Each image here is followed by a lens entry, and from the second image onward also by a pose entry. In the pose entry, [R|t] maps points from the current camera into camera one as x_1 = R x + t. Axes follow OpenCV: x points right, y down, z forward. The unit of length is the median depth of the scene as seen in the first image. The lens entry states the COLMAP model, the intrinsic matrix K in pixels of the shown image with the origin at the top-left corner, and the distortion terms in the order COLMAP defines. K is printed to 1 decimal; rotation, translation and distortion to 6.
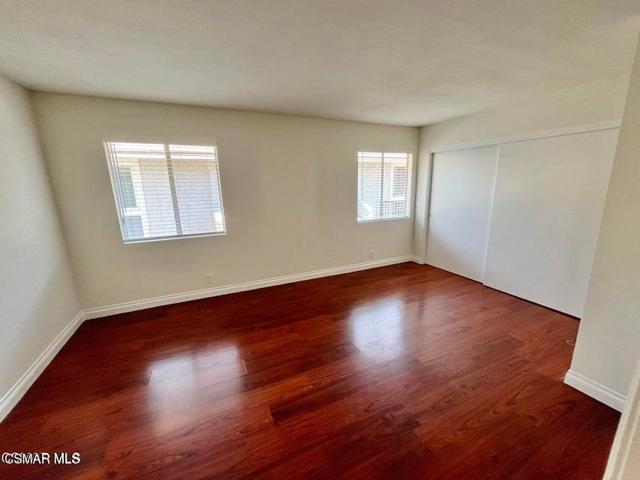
lens RADIAL K [[256.7, 0, 320.0], [0, 256.7, 240.0], [0, 0, 1]] dist [-0.001081, -0.000092]
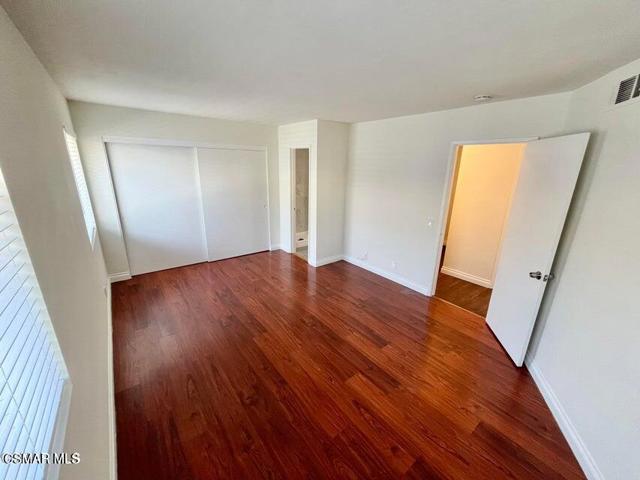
lens RADIAL K [[256.7, 0, 320.0], [0, 256.7, 240.0], [0, 0, 1]] dist [-0.001081, -0.000092]
pose [[-0.222818, -0.264575, 0.938271, -0.616934], [0.192183, 0.931658, 0.308350, -0.203178], [-0.955729, 0.249026, -0.156743, 0.656335]]
